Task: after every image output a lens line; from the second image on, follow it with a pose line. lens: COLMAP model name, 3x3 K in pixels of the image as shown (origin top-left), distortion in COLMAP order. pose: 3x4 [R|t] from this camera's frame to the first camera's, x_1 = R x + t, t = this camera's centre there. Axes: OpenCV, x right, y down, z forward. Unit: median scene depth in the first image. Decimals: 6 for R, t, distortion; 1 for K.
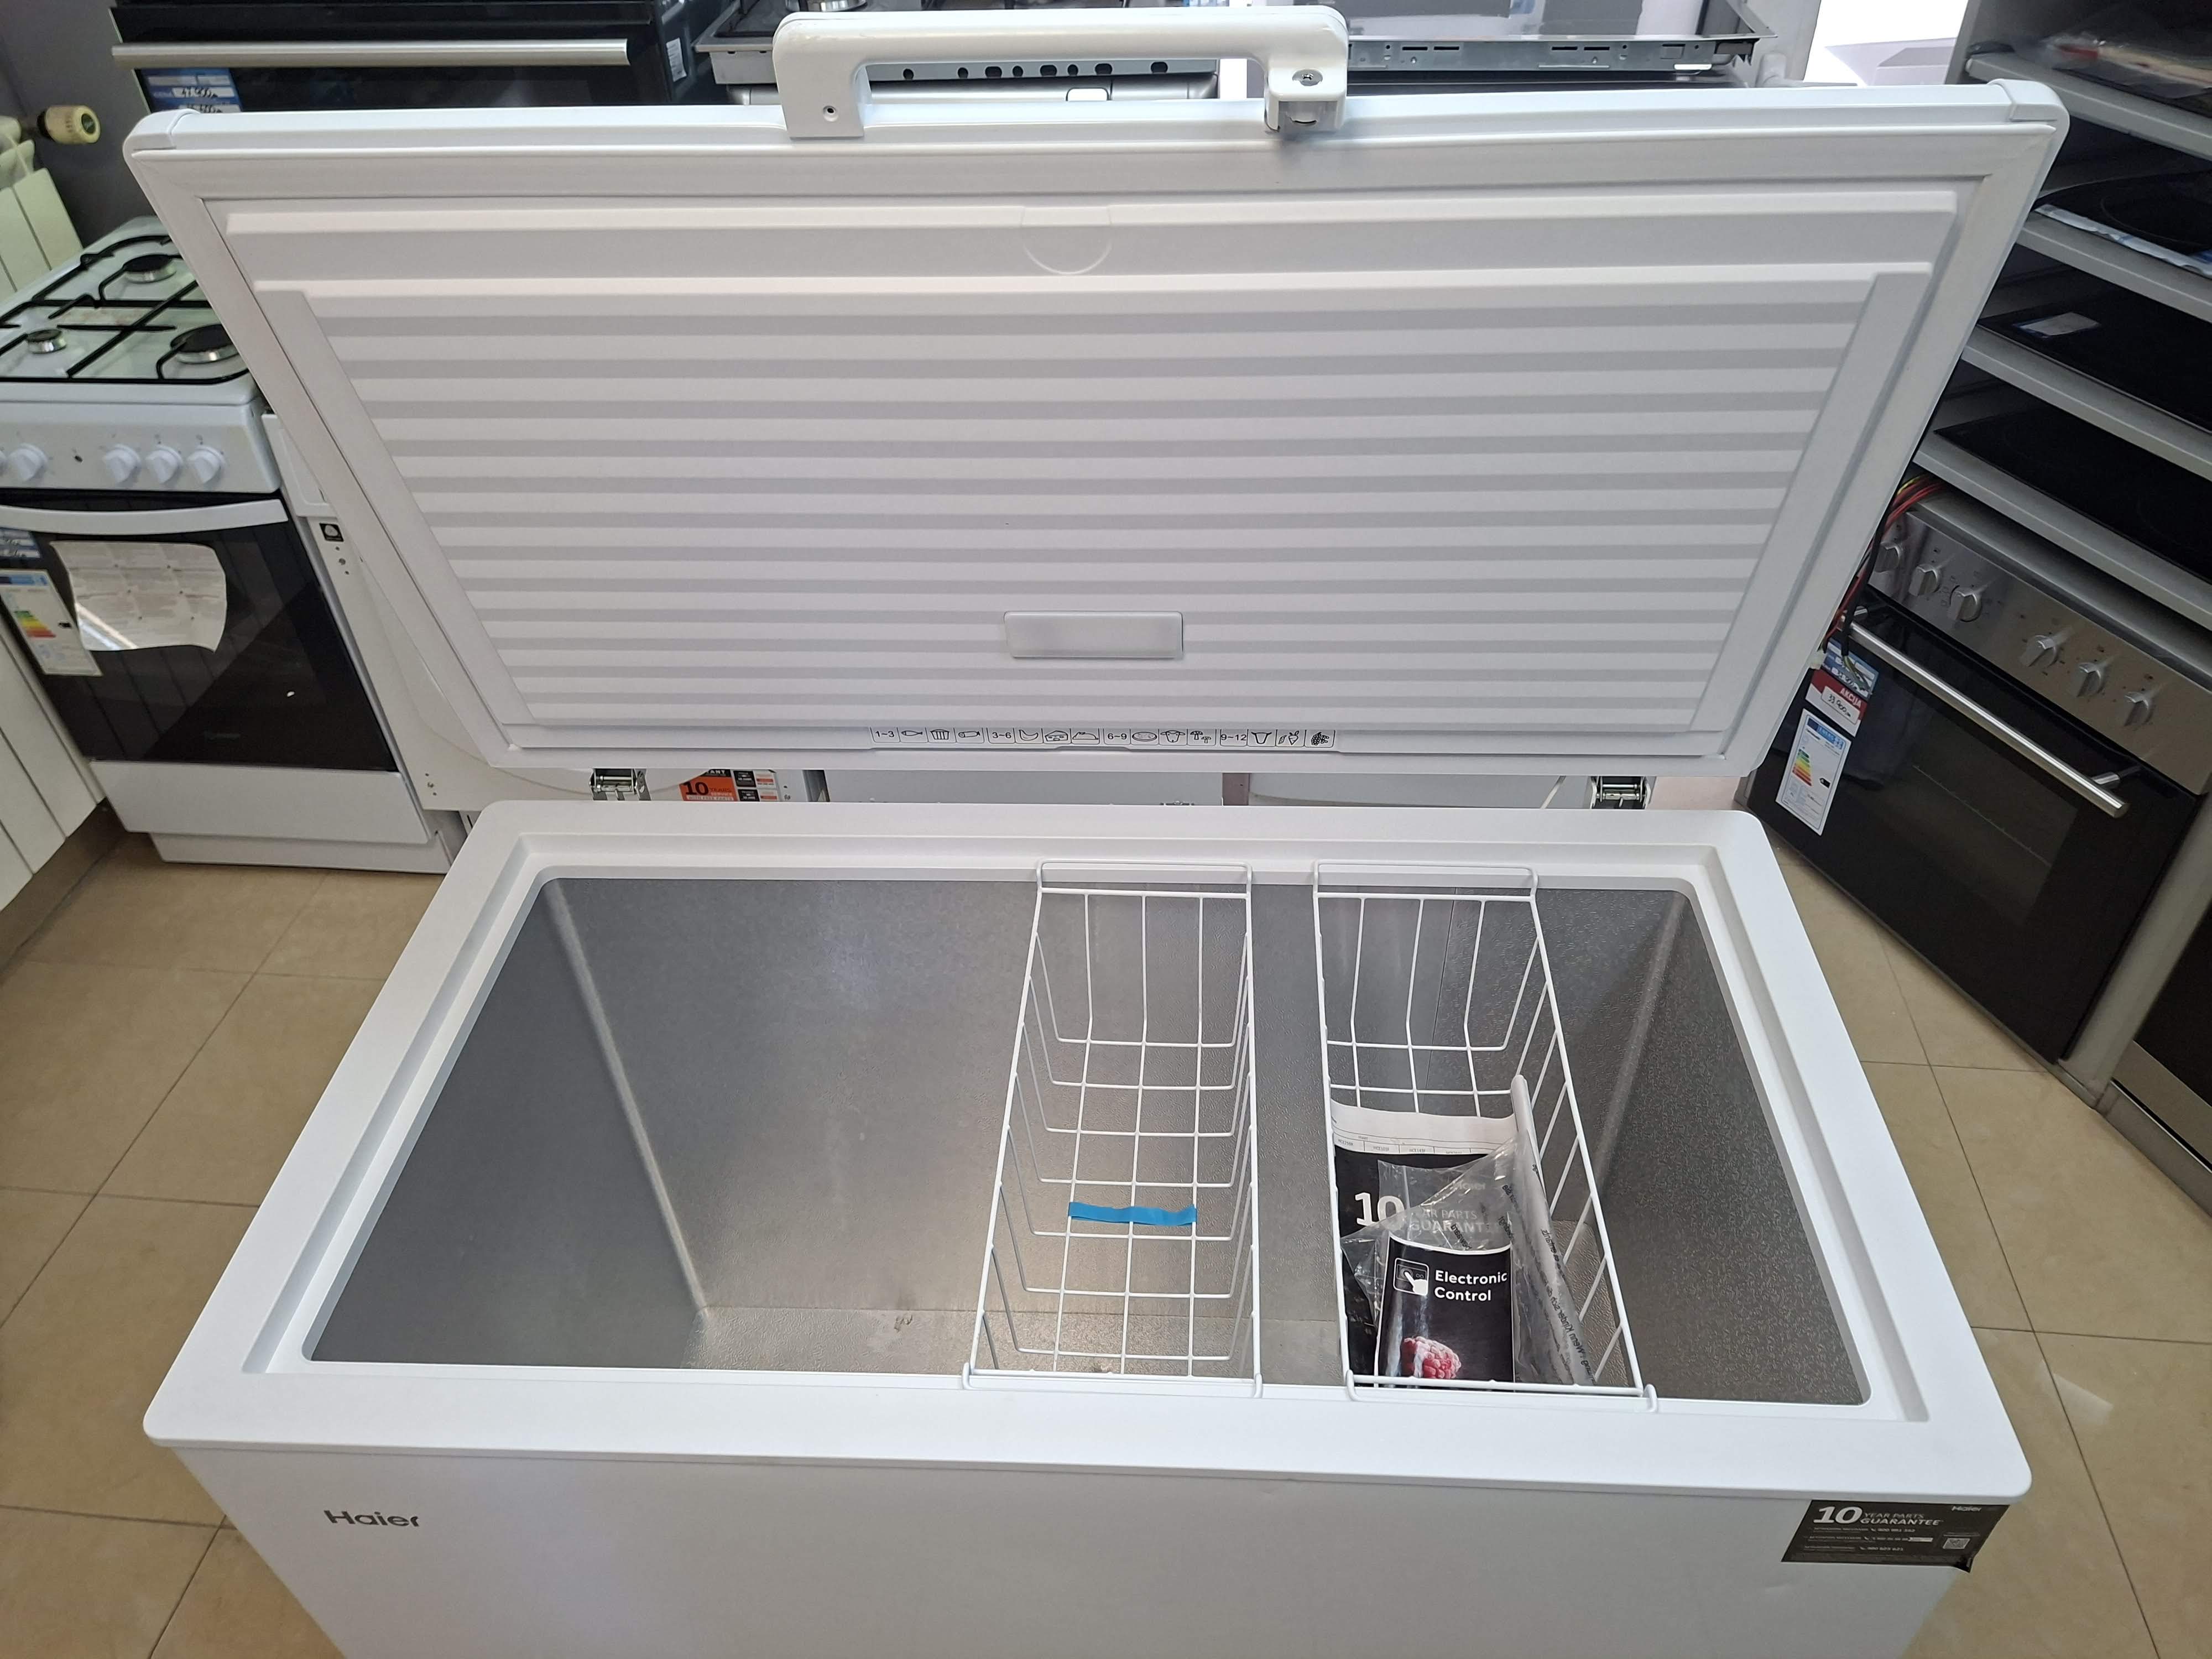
lens RADIAL K [[1488.2, 0, 1103.4], [0, 1488.2, 810.8], [0, 0, 1]] dist [0.041441, -0.039092]
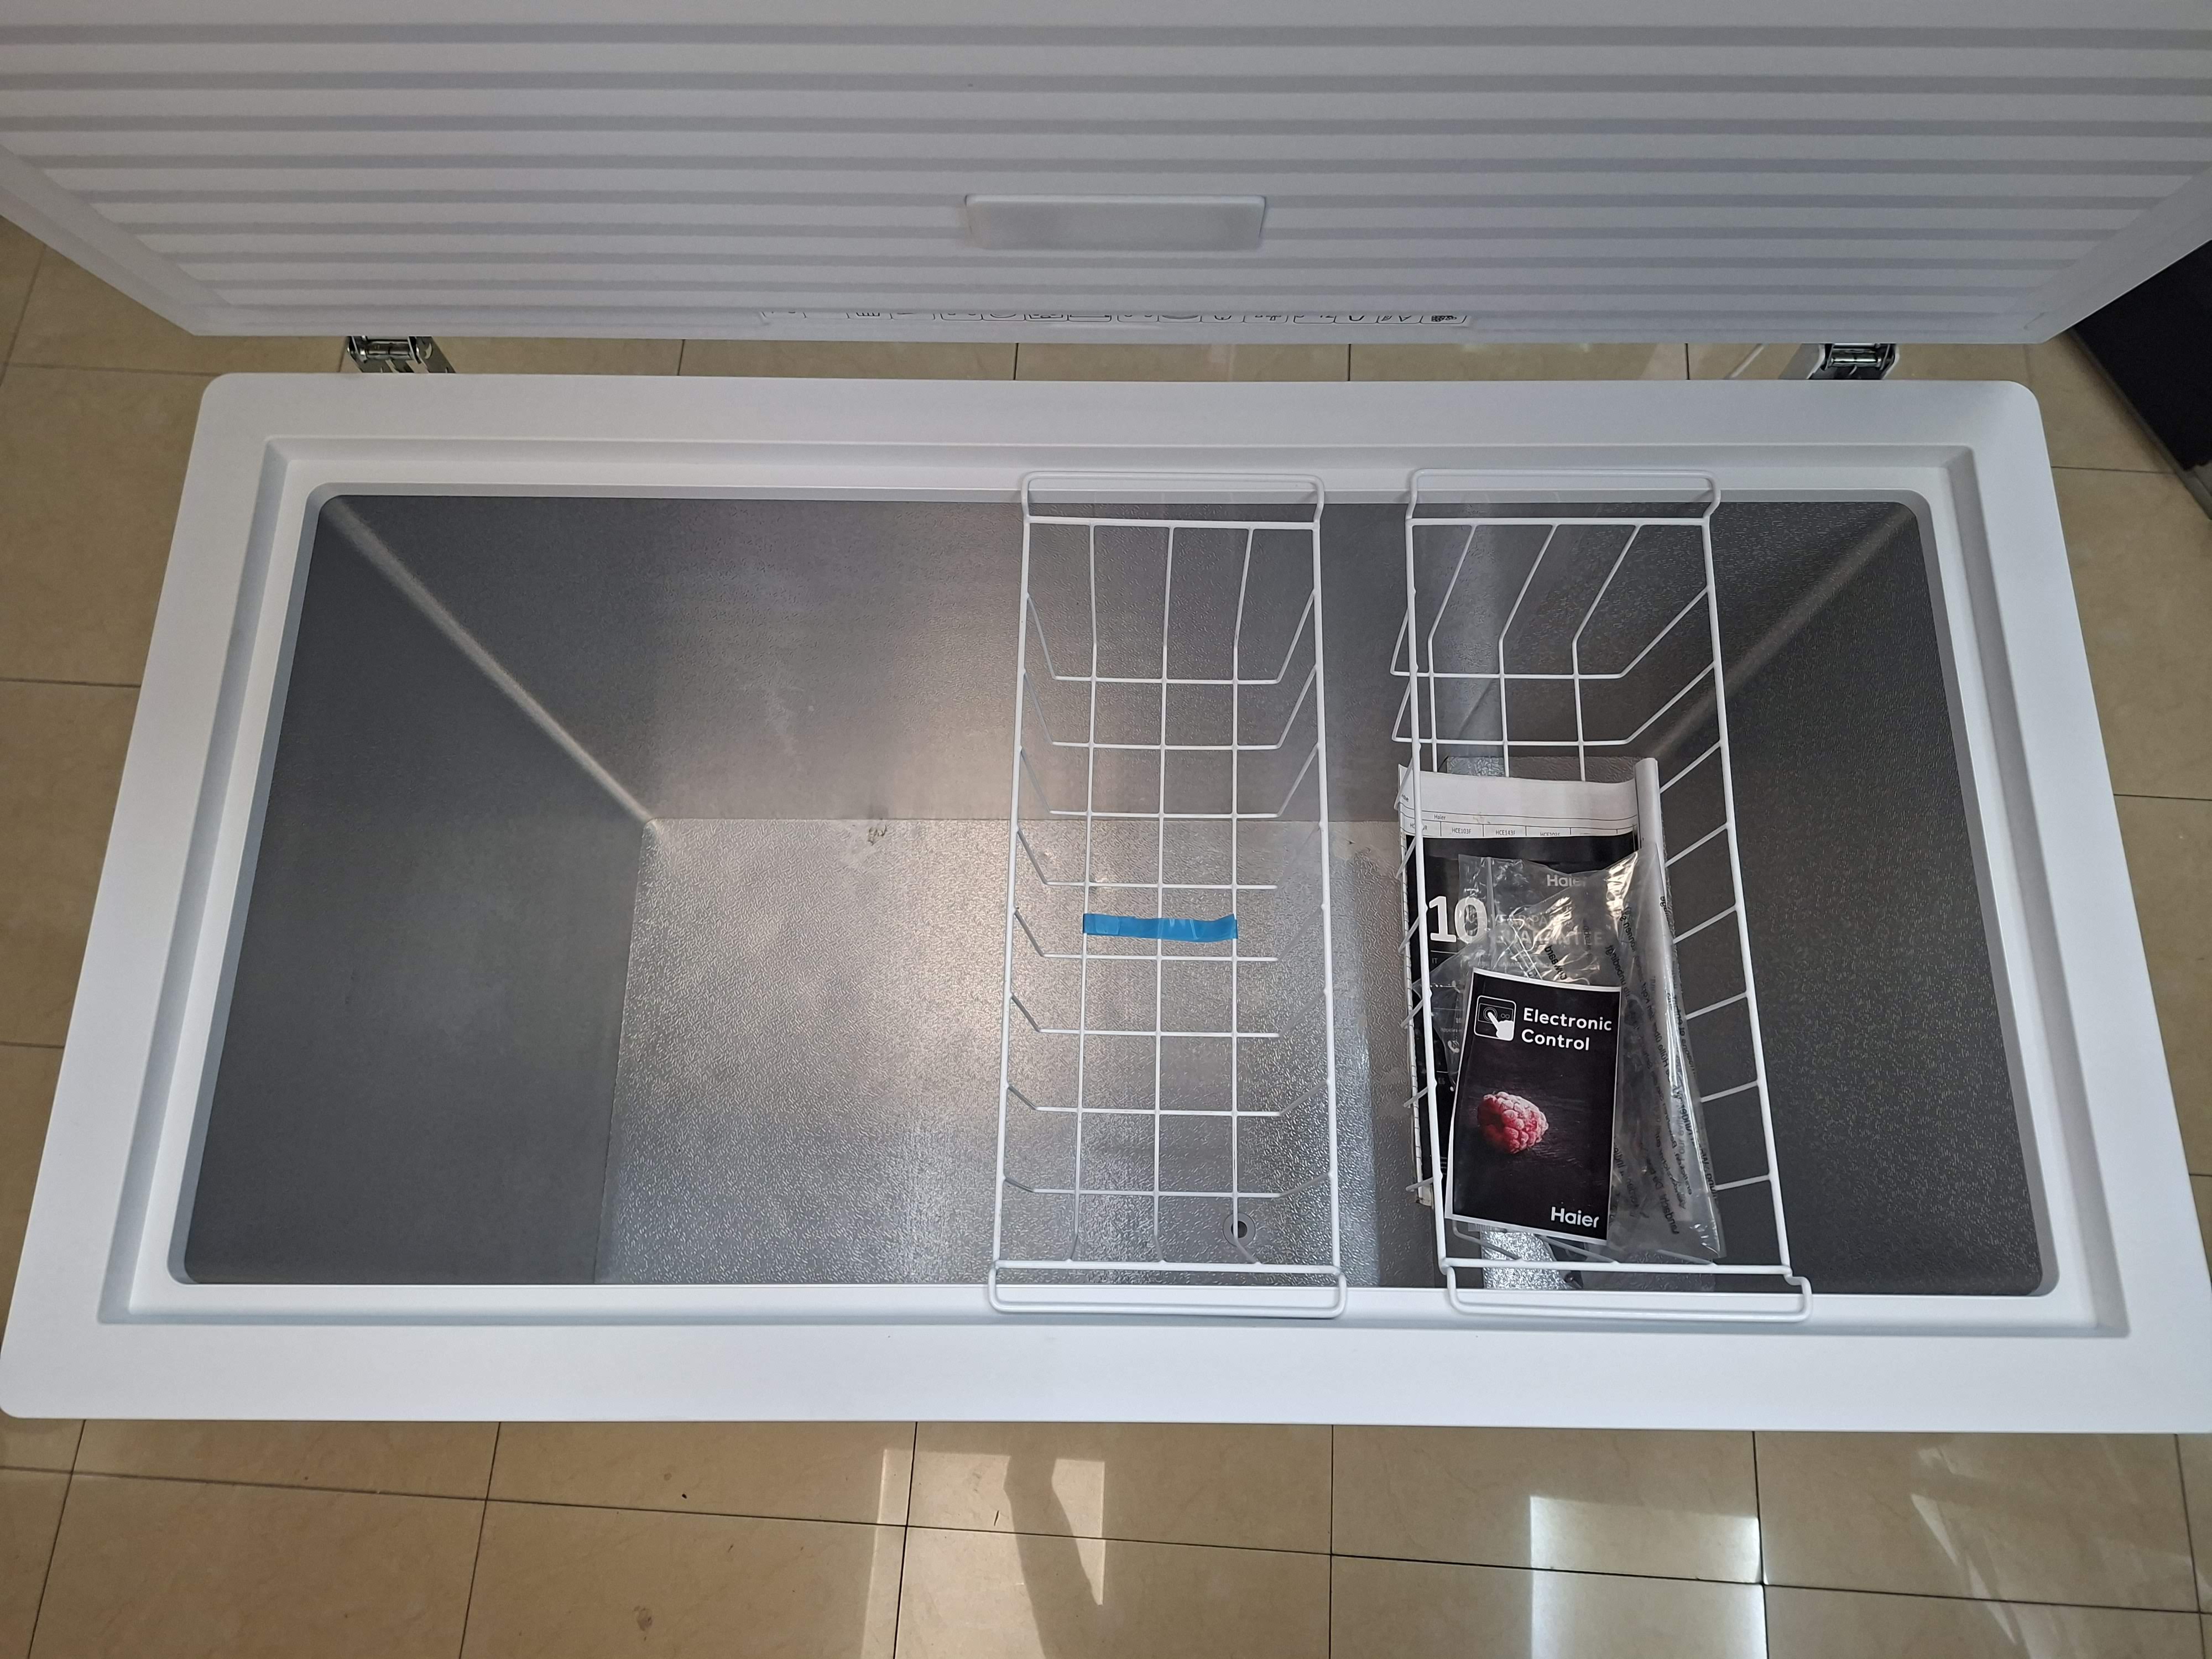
lens RADIAL K [[1488.2, 0, 1103.4], [0, 1488.2, 810.8], [0, 0, 1]] dist [0.041441, -0.039092]
pose [[0.998859, -0.034541, 0.032987, -0.037006], [0.011734, 0.846951, 0.531542, -0.225497], [-0.046299, -0.530548, 0.846389, 0.338971]]
